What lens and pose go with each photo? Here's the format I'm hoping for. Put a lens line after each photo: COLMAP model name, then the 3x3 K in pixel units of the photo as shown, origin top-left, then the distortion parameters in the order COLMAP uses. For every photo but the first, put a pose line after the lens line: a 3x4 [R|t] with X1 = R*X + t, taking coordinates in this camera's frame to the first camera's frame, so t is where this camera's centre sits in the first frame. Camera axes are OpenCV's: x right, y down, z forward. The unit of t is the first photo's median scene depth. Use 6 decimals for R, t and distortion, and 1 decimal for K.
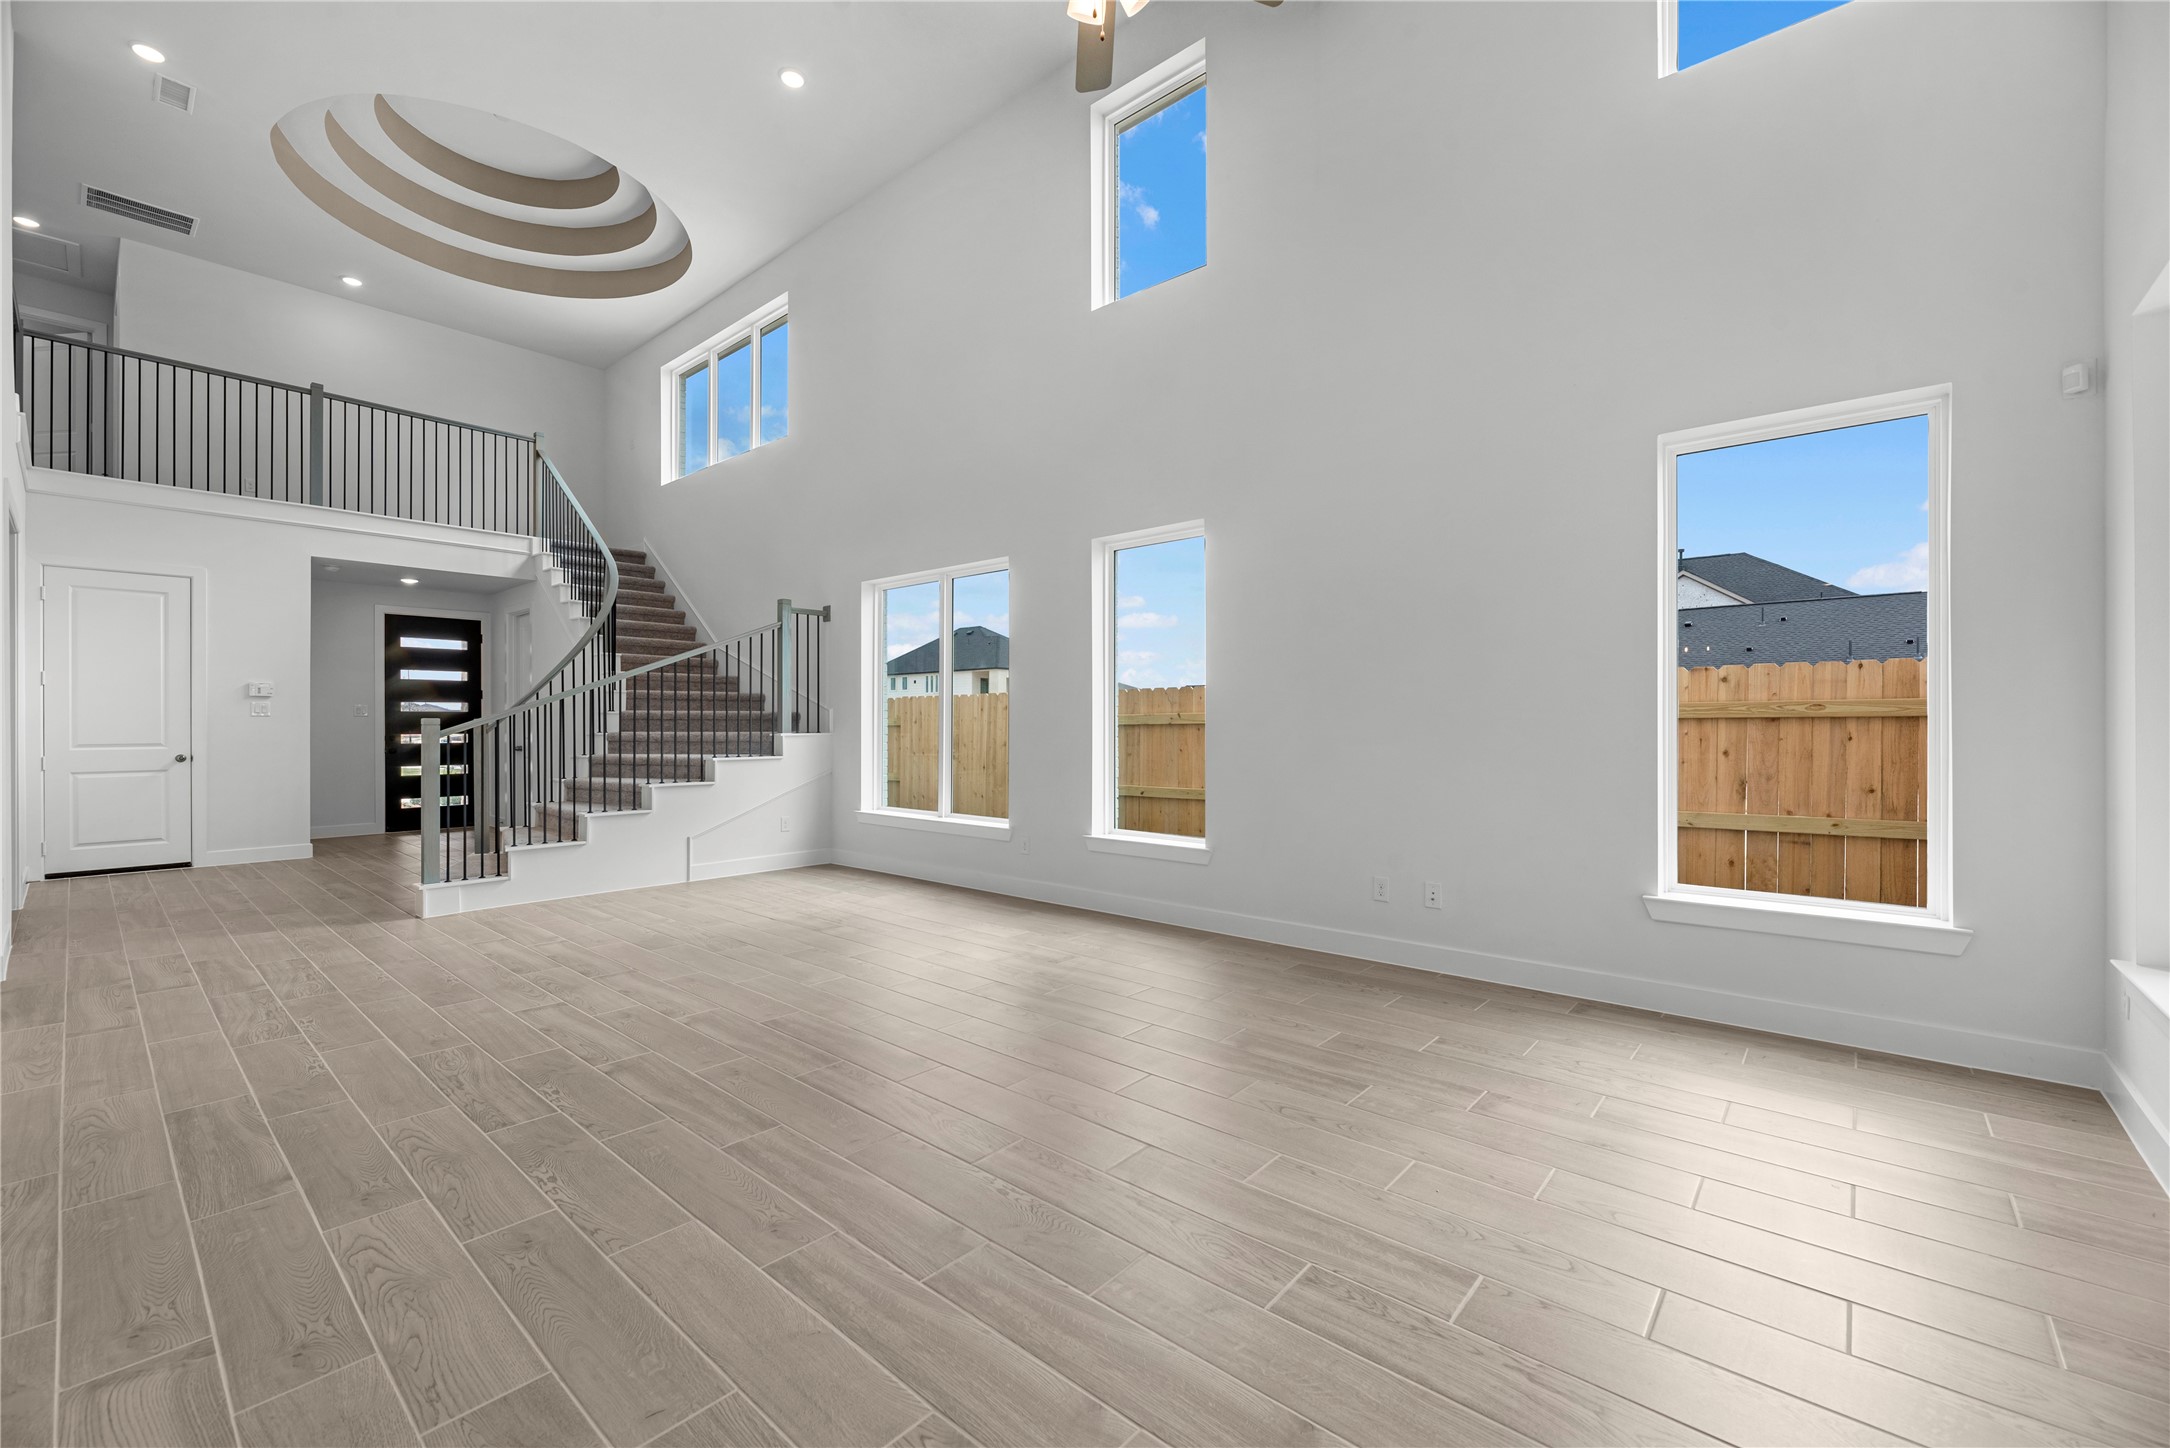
lens RADIAL K [[889.1, 0, 1073.3], [0, 889.1, 728.7], [0, 0, 1]] dist [-0.001595, -0.000103]
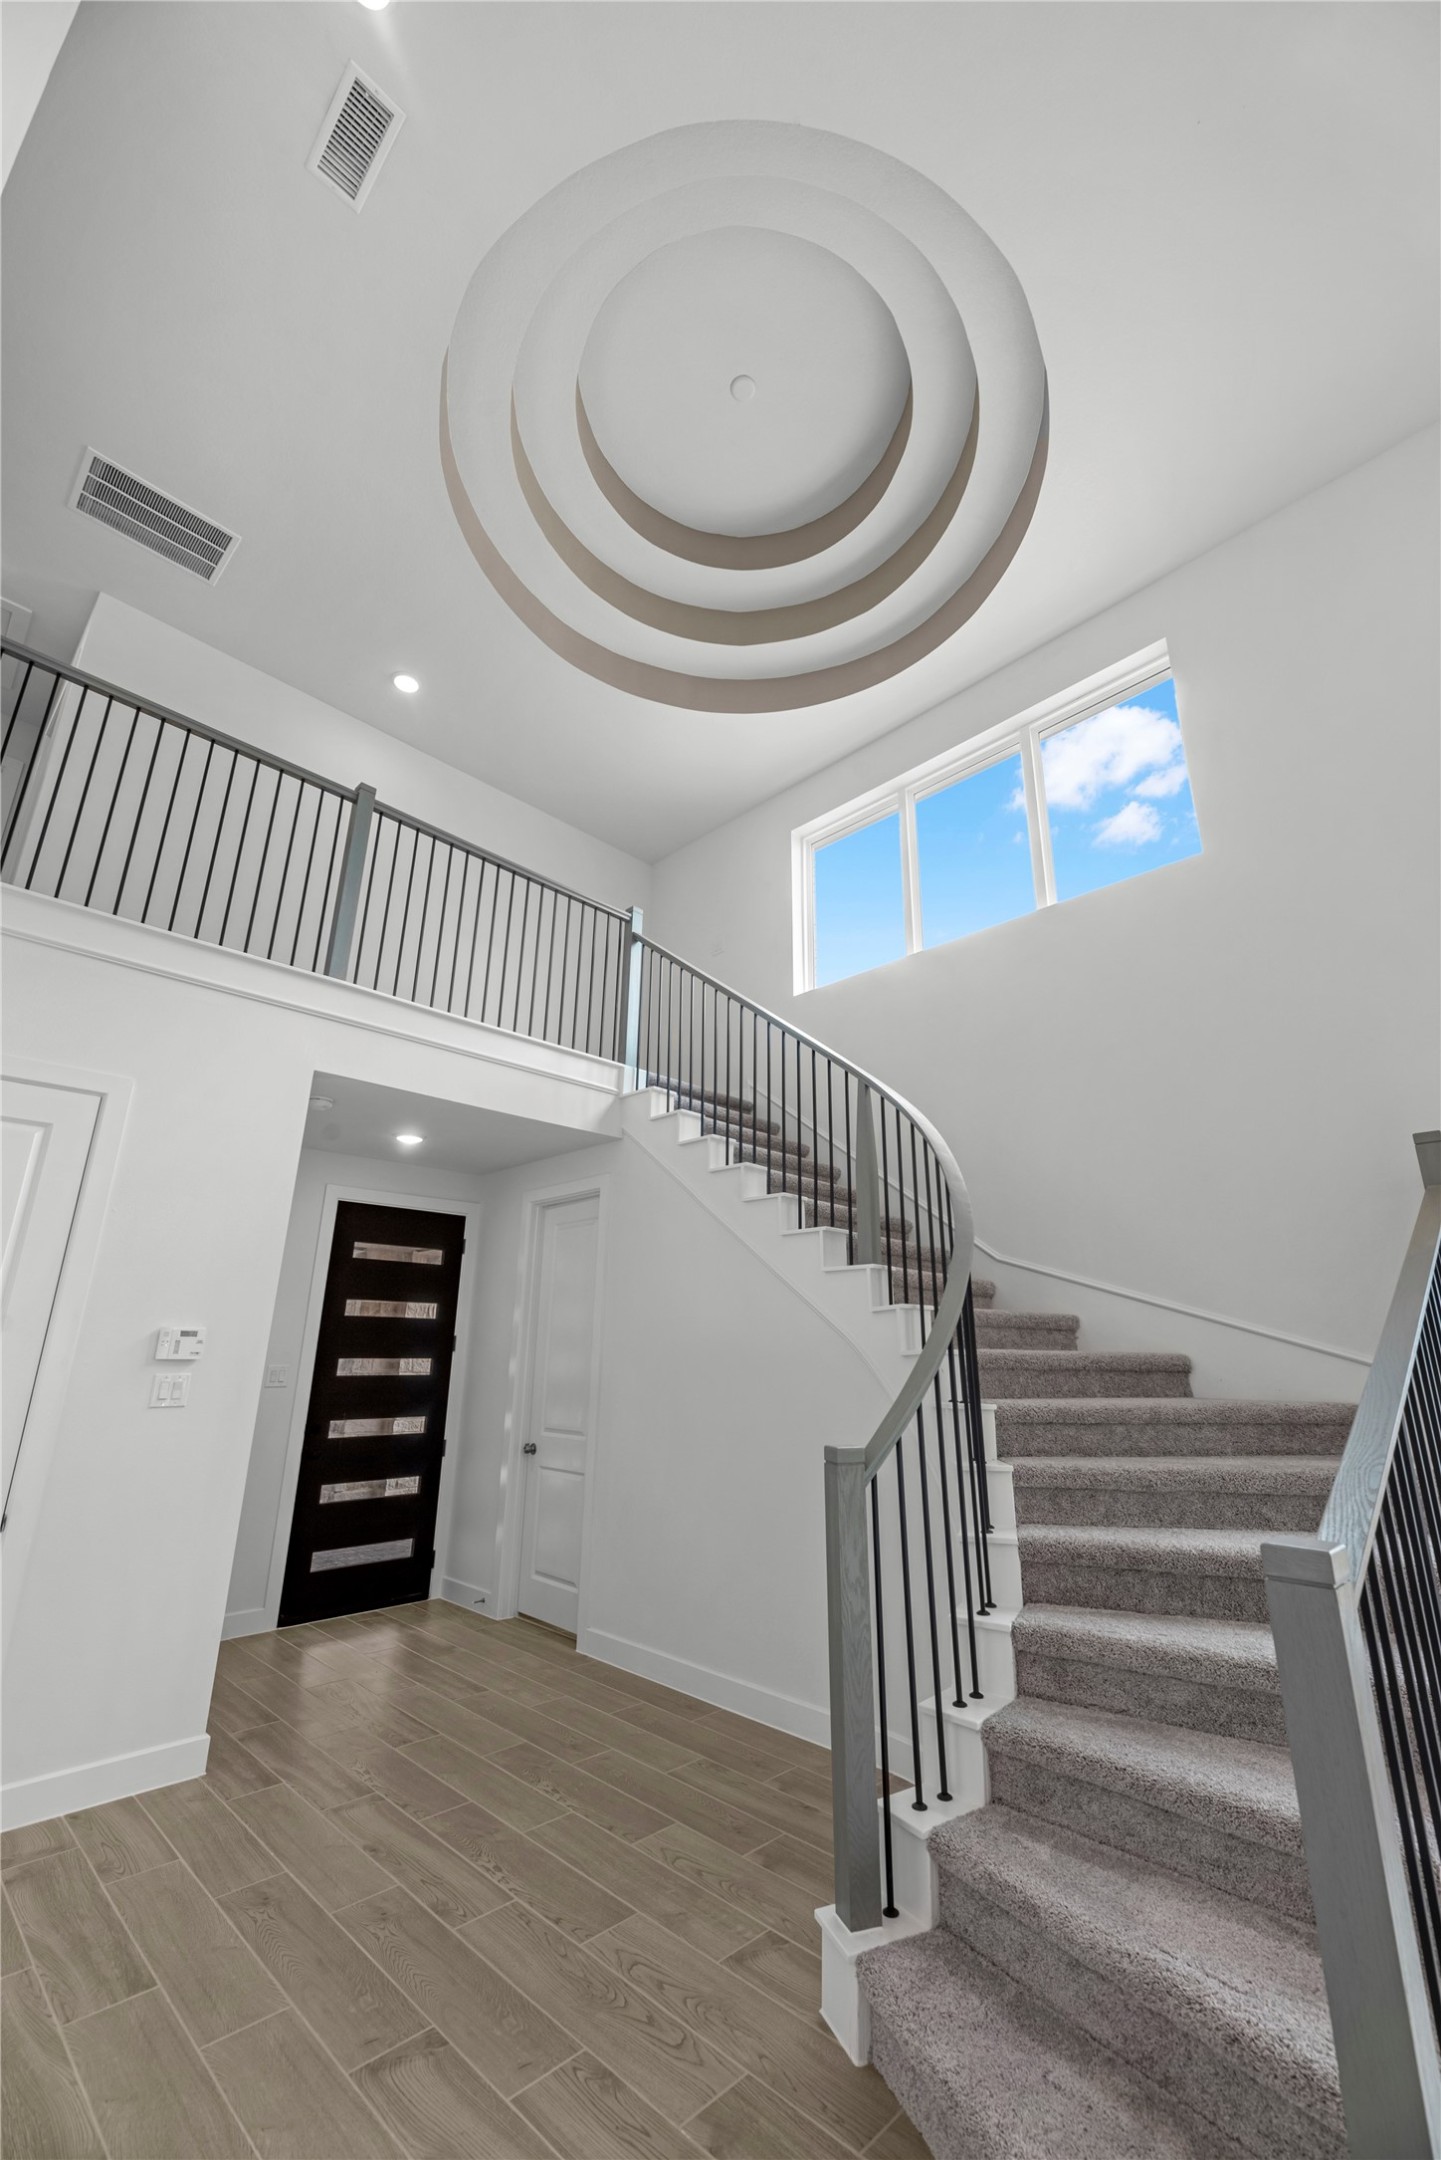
lens RADIAL K [[885.0, 0, 732.6], [0, 885.0, 1071.8], [0, 0, 1]] dist [-0.001595, -0.000103]
pose [[0.998524, -0.013354, -0.052638, -0.604744], [-0.003851, 0.949437, -0.313933, -0.035167], [0.054169, 0.313673, 0.947985, 0.542514]]
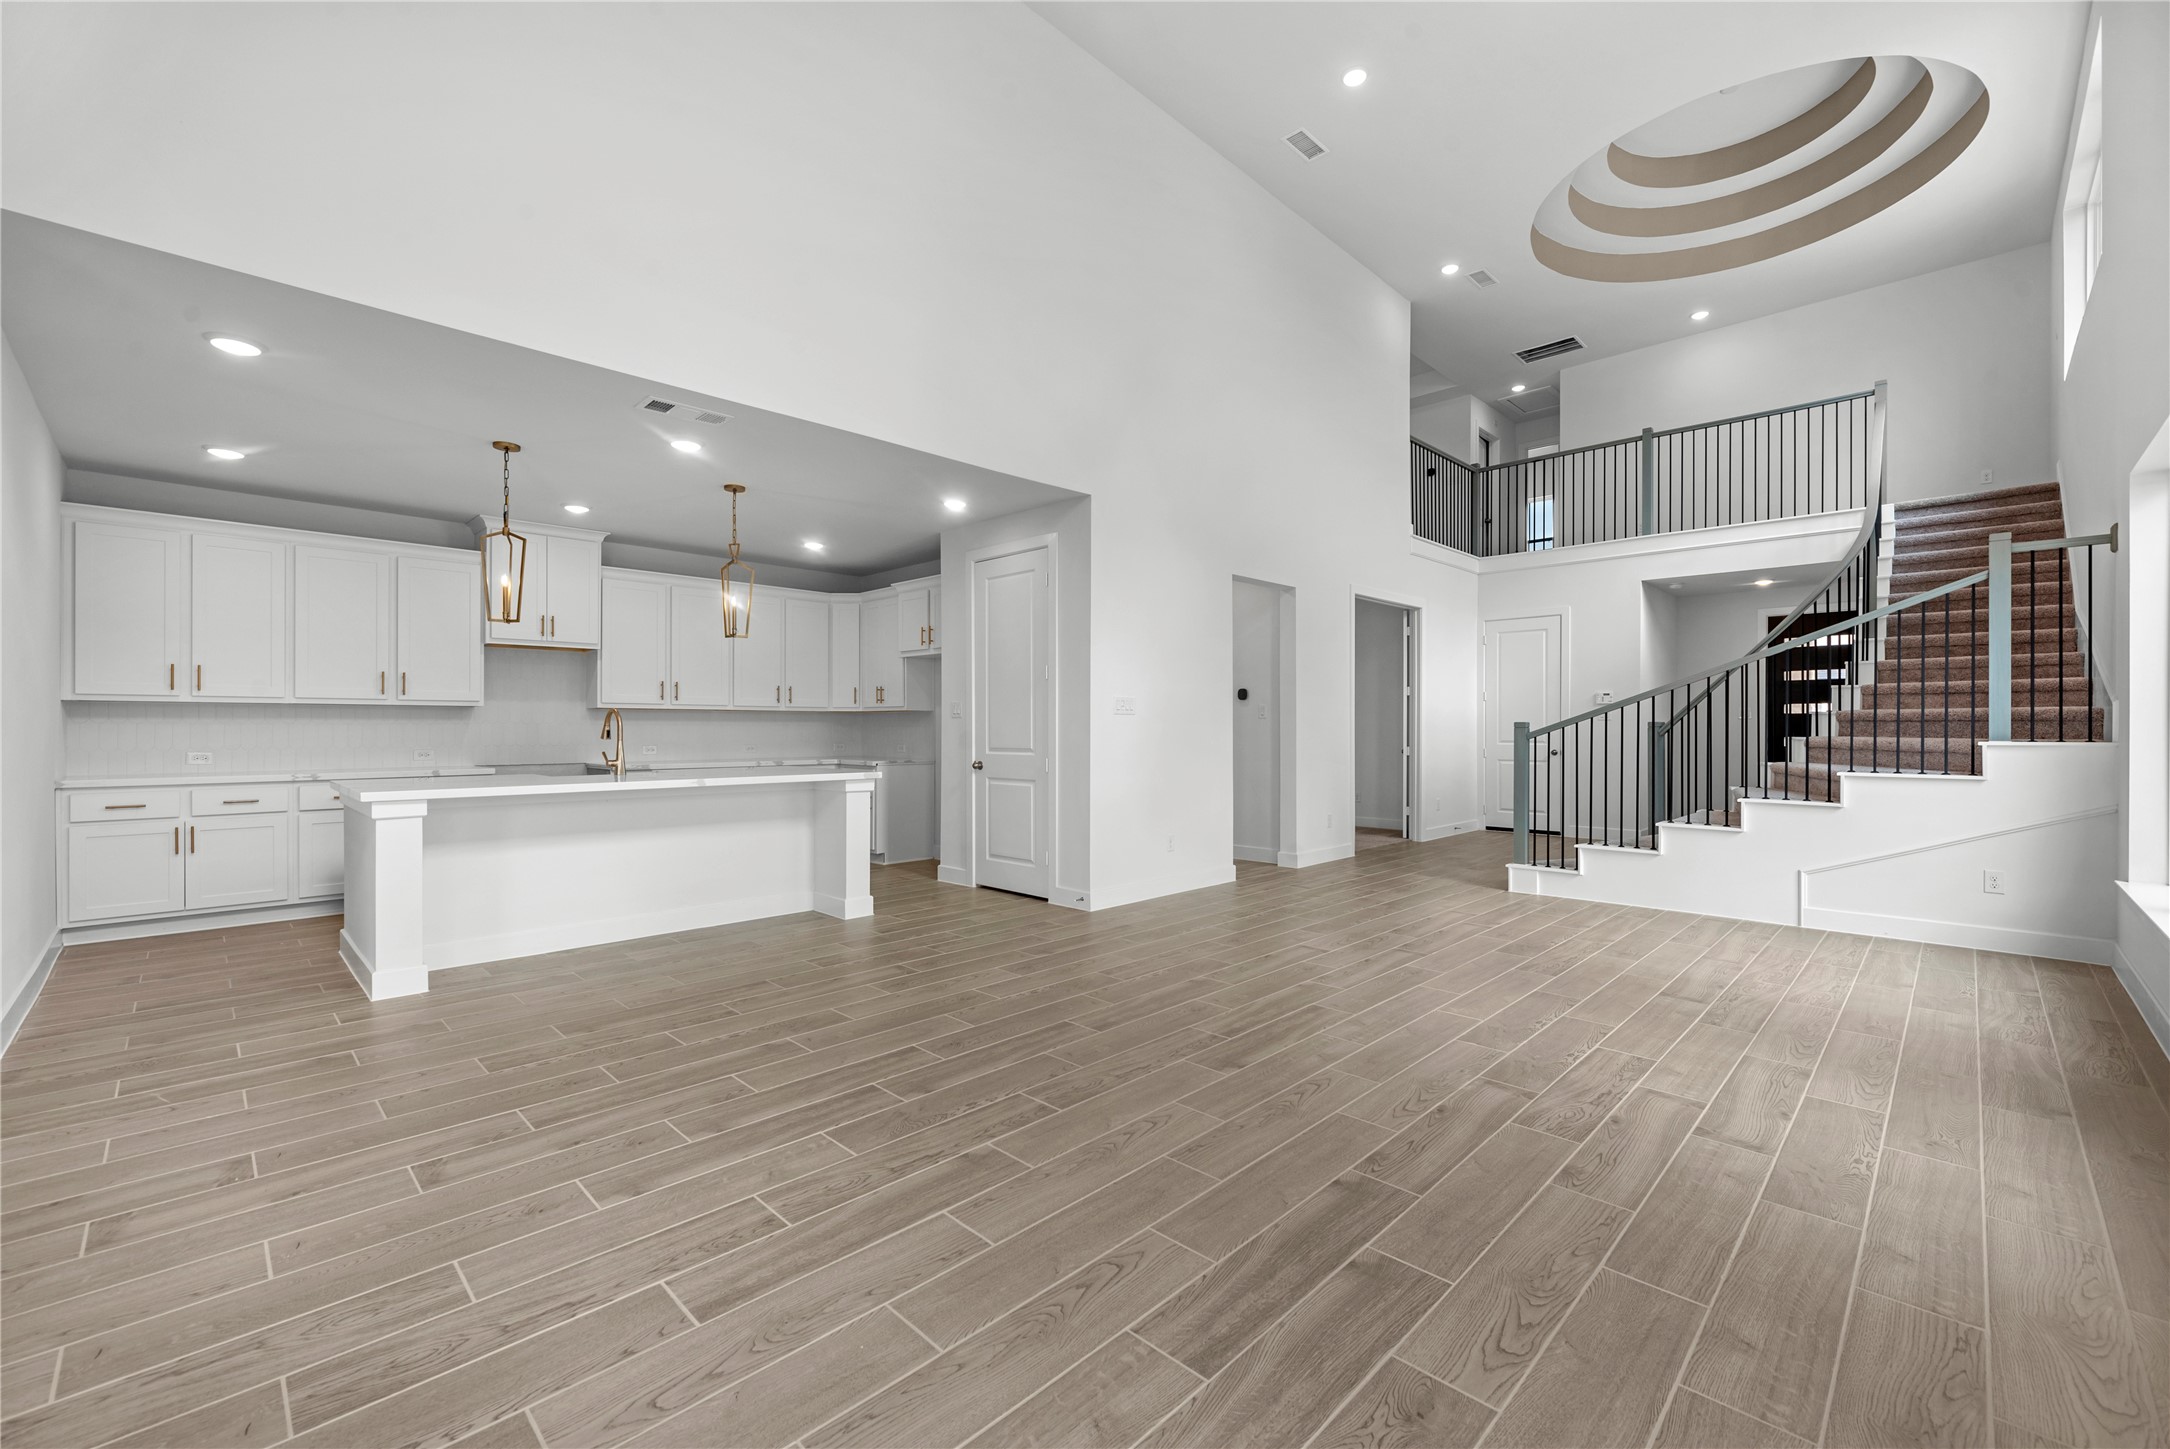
lens RADIAL K [[889.1, 0, 1092.0], [0, 889.1, 729.4], [0, 0, 1]] dist [-0.001595, -0.000103]
pose [[-0.053992, 0.003316, -0.998536, 0.337489], [-0.004578, 0.999983, 0.003568, -0.002432], [0.998531, 0.004764, -0.053976, 0.361417]]
